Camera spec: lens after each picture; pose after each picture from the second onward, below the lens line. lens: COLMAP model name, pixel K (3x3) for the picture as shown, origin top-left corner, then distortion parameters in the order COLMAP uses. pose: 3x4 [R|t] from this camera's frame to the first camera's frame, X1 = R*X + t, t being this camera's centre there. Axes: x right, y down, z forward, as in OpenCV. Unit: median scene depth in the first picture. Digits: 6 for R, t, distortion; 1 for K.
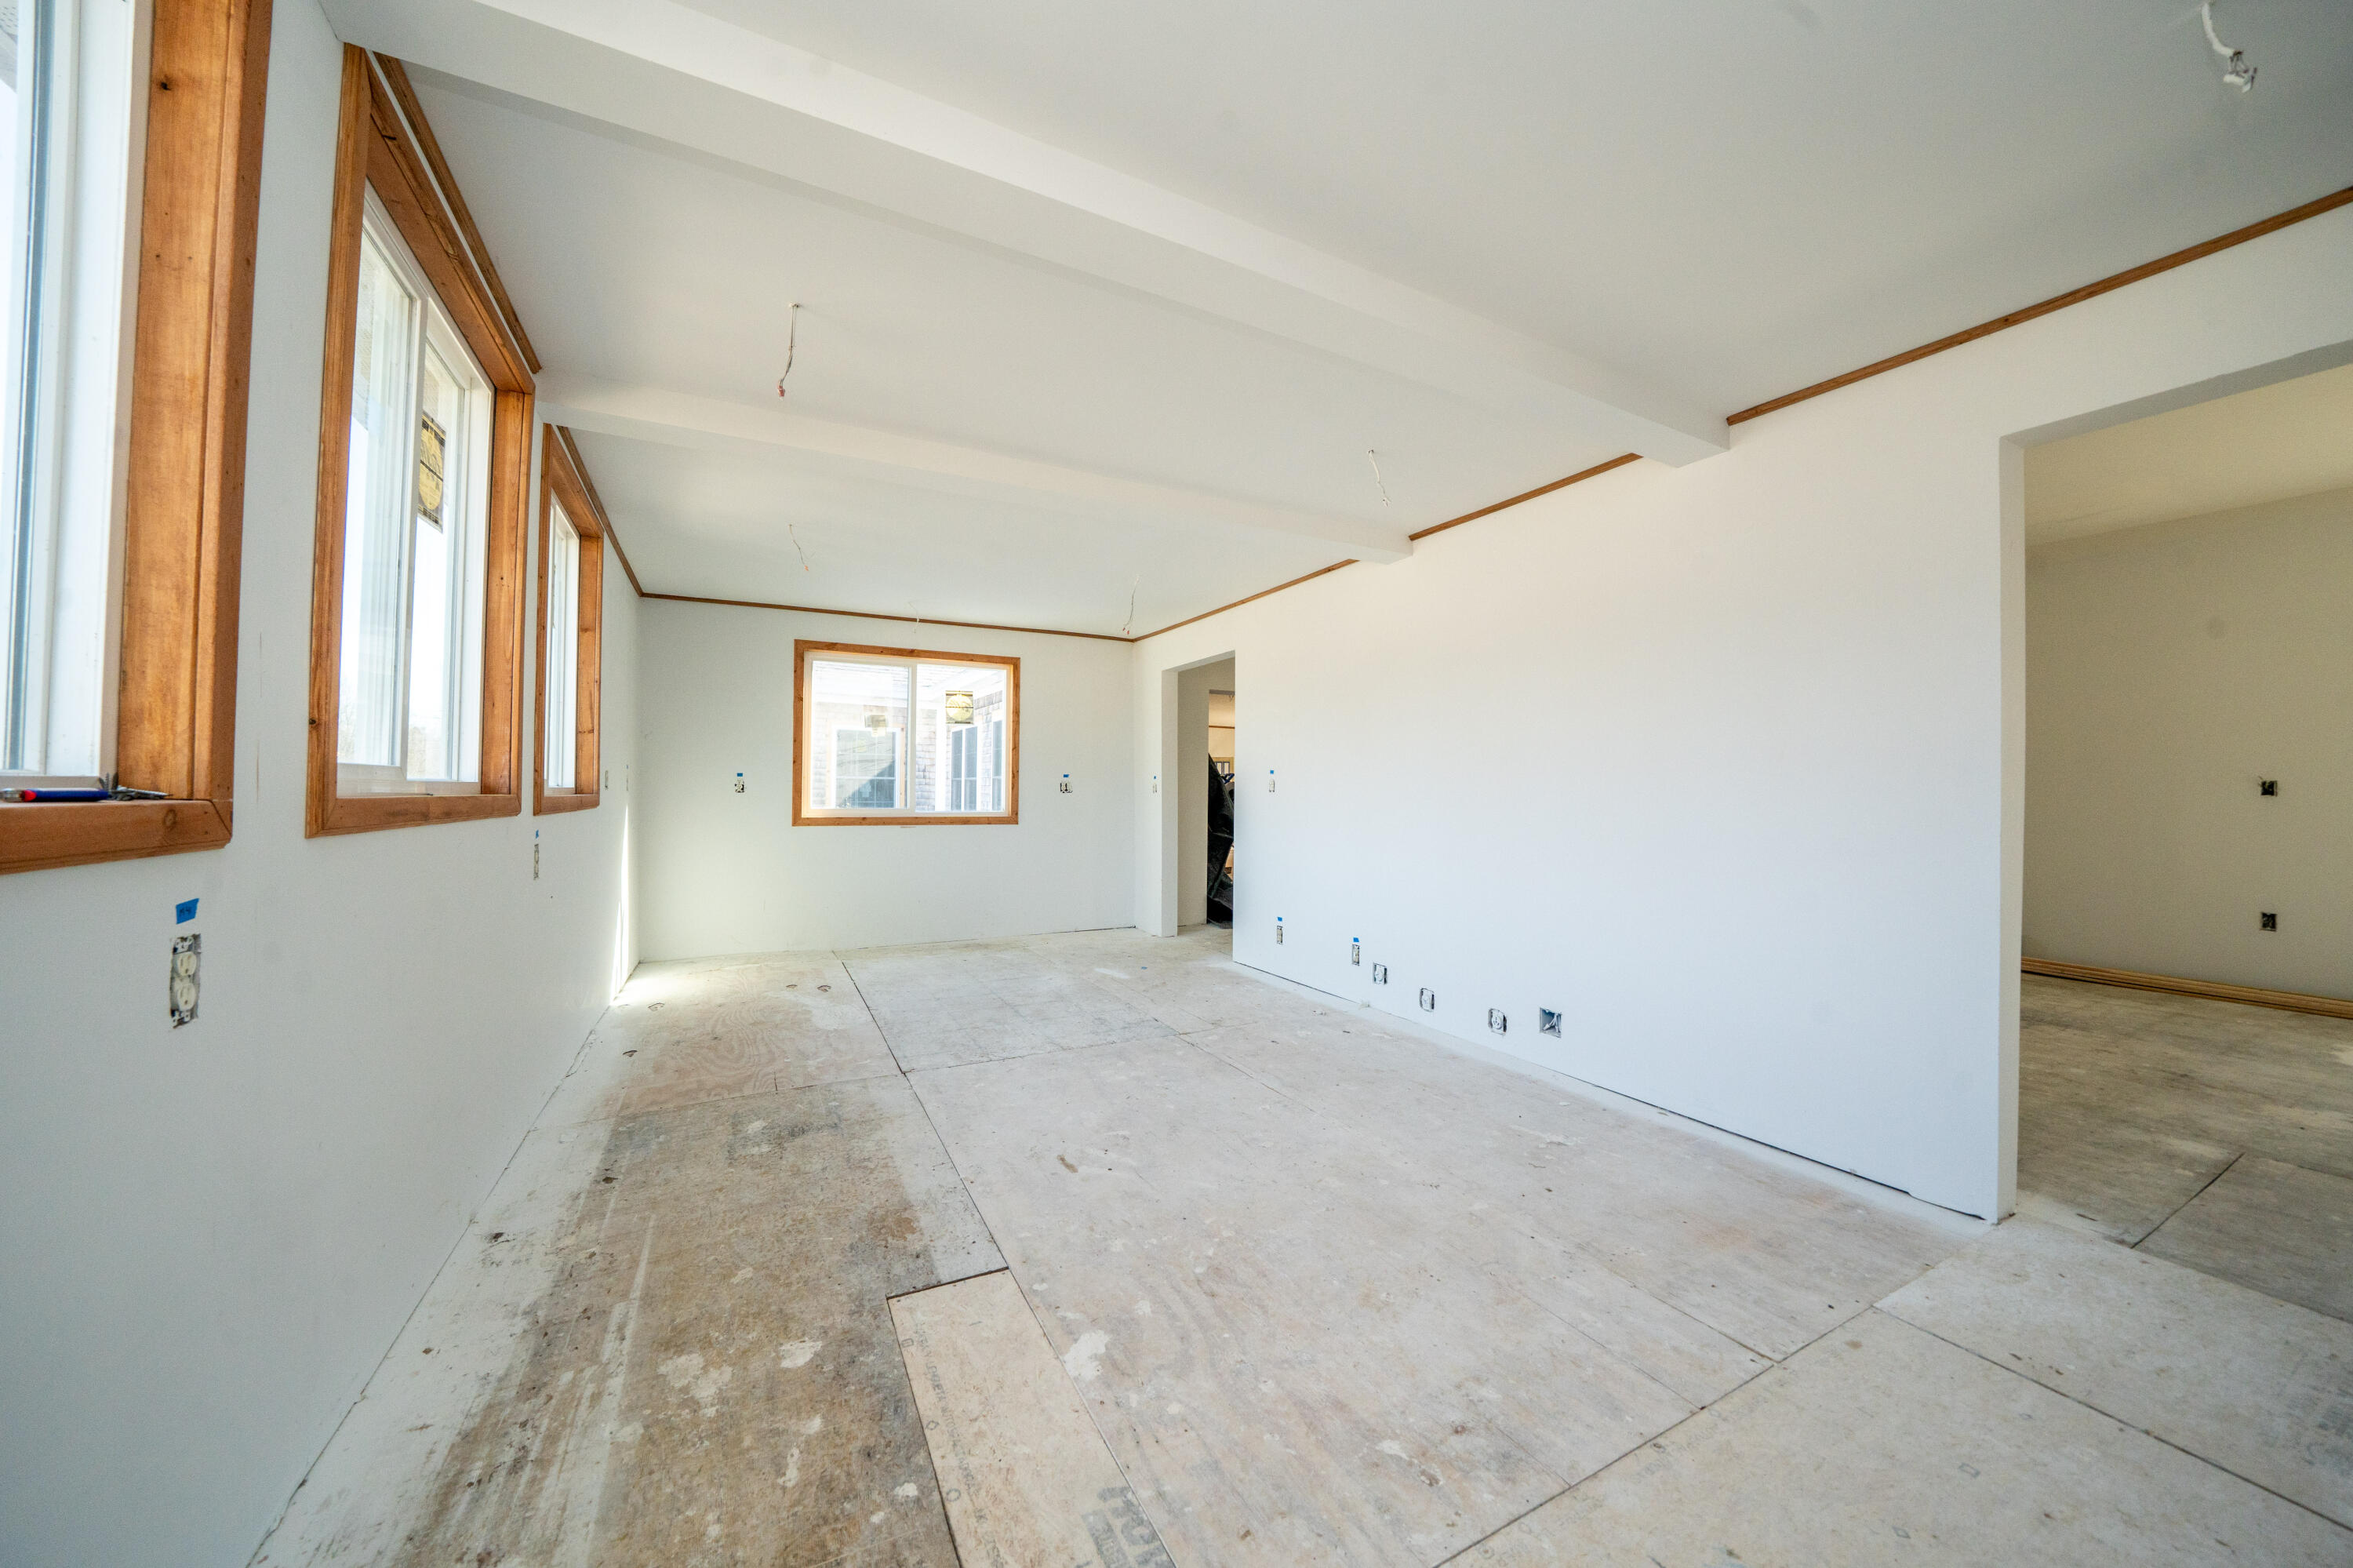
lens RADIAL K [[813.3, 0, 1185.8], [0, 813.3, 783.4], [0, 0, 1]] dist [-0.021946, 0.000119]
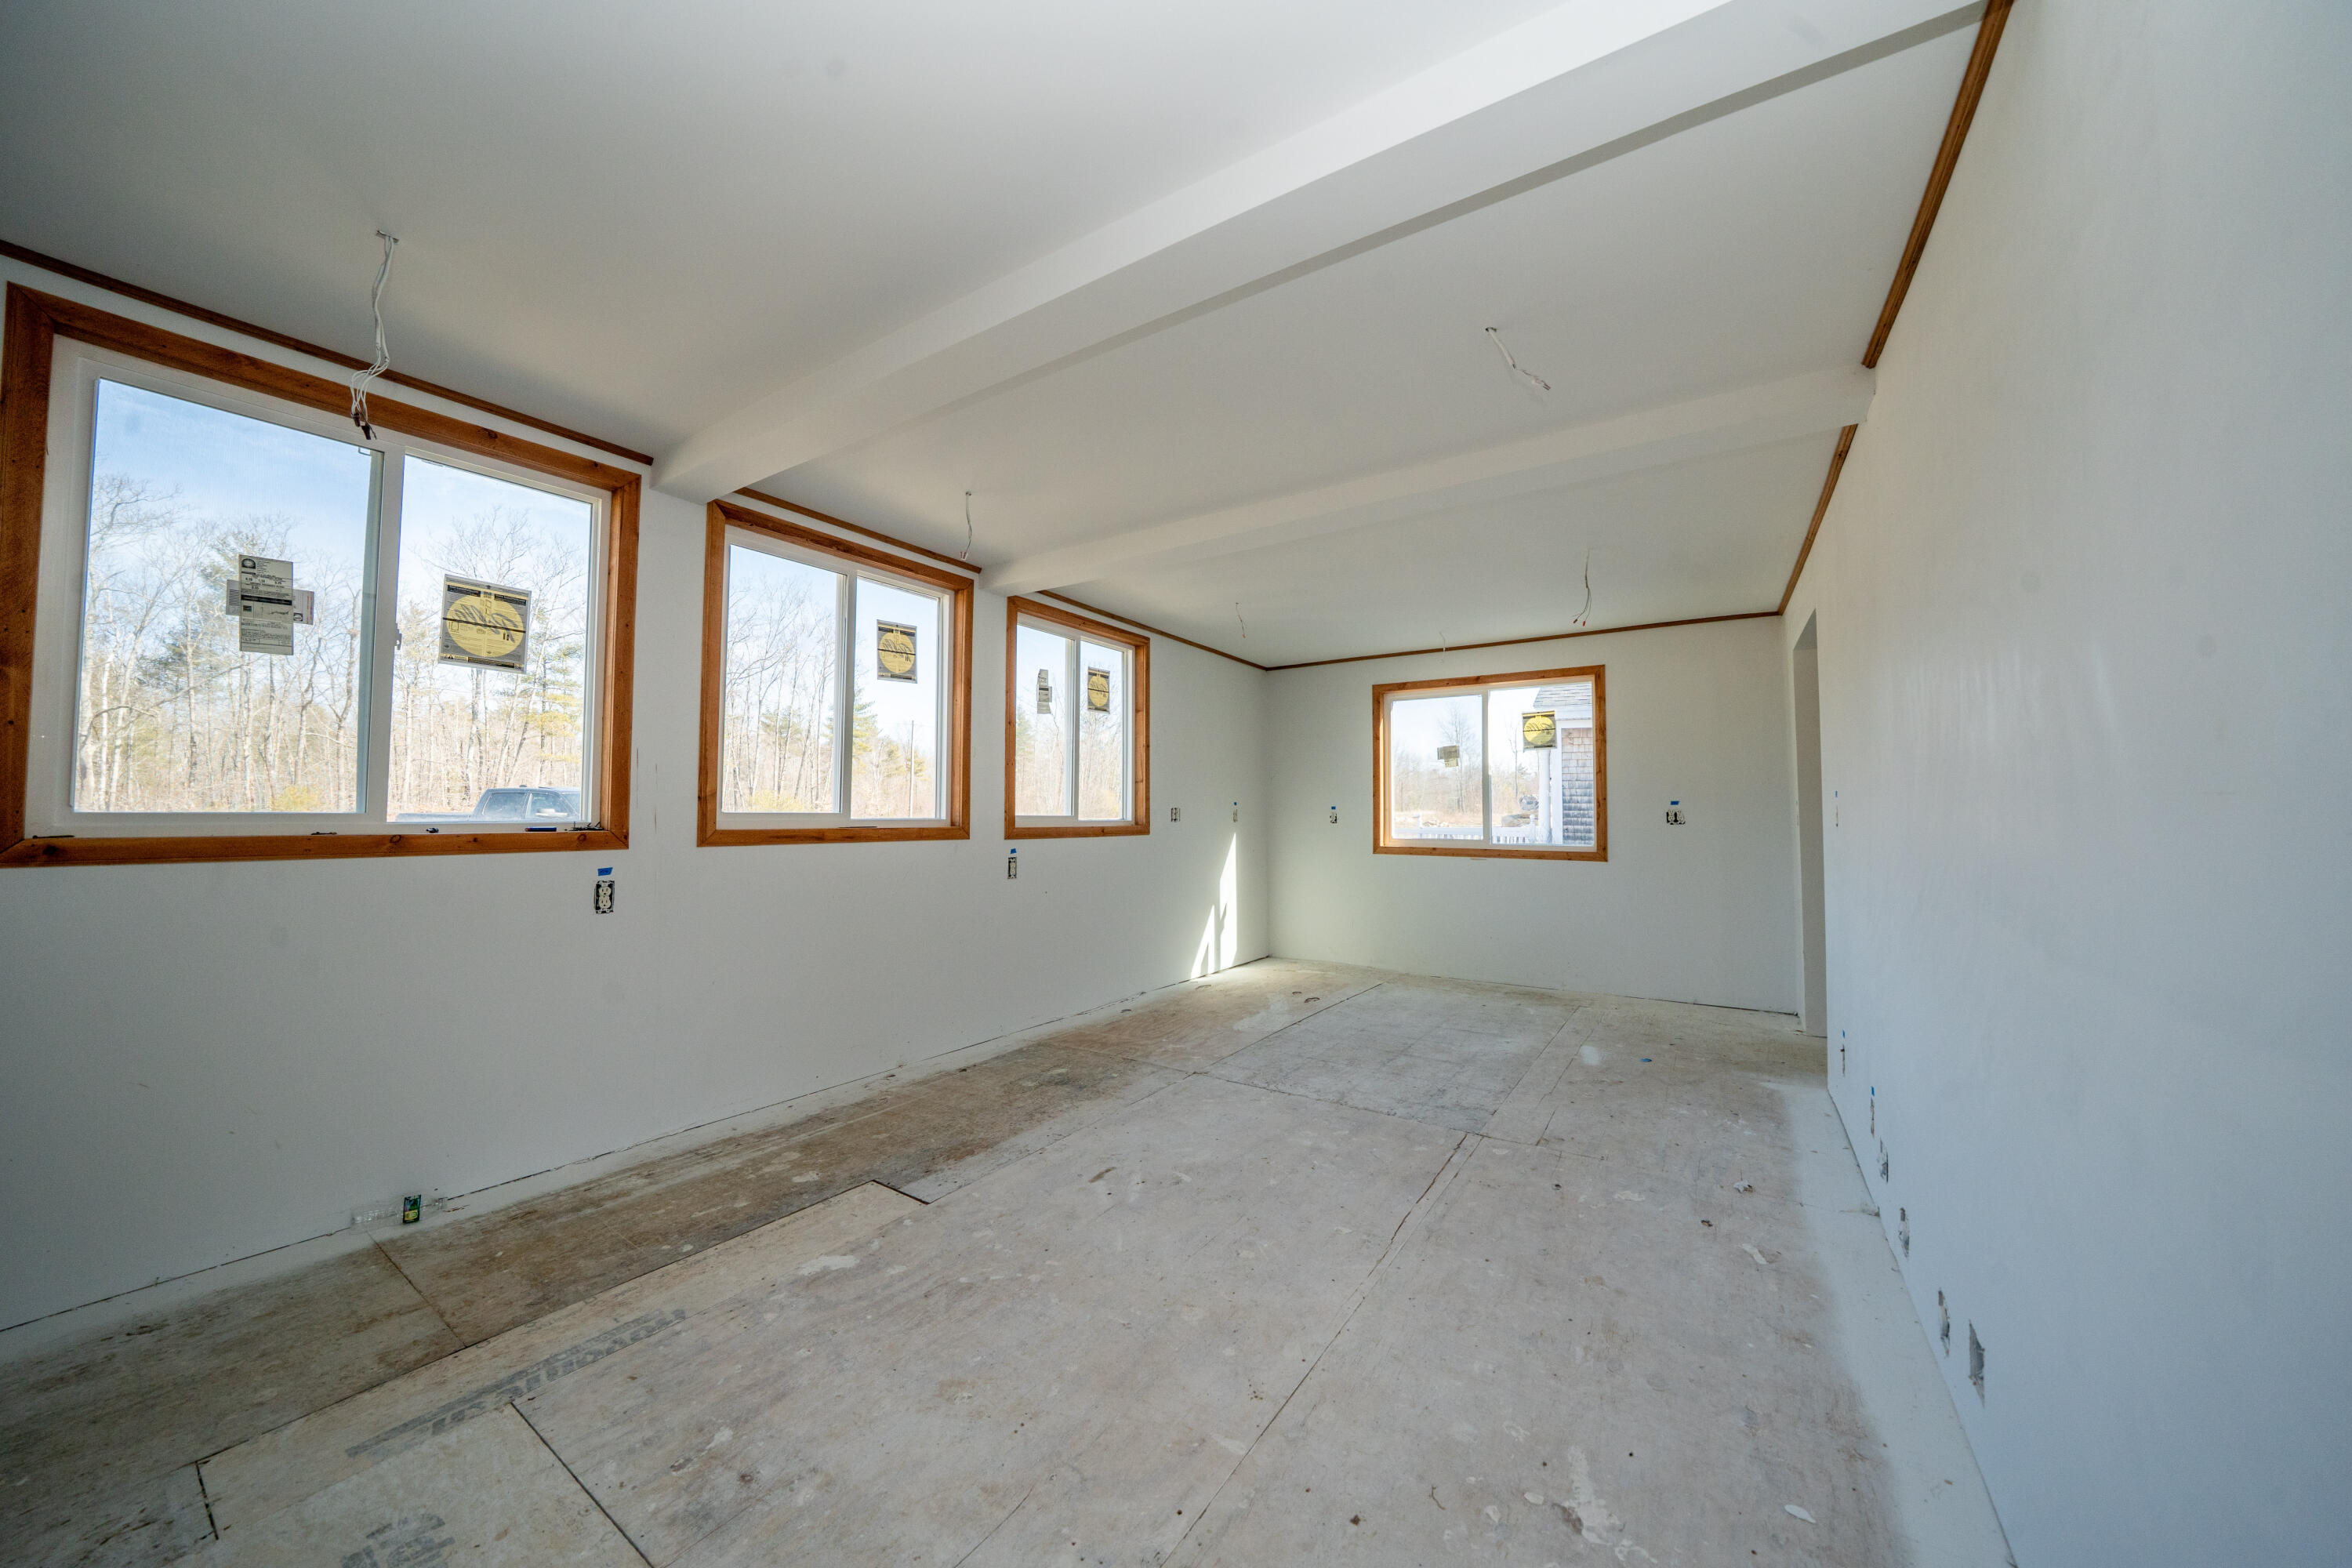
lens RADIAL K [[812.9, 0, 1185.3], [0, 812.9, 783.4], [0, 0, 1]] dist [-0.021946, 0.000119]
pose [[0.480506, -0.037409, -0.876193, 0.890608], [0.008875, 0.999246, -0.037795, -0.008455], [0.876947, 0.010384, 0.480475, 0.589429]]
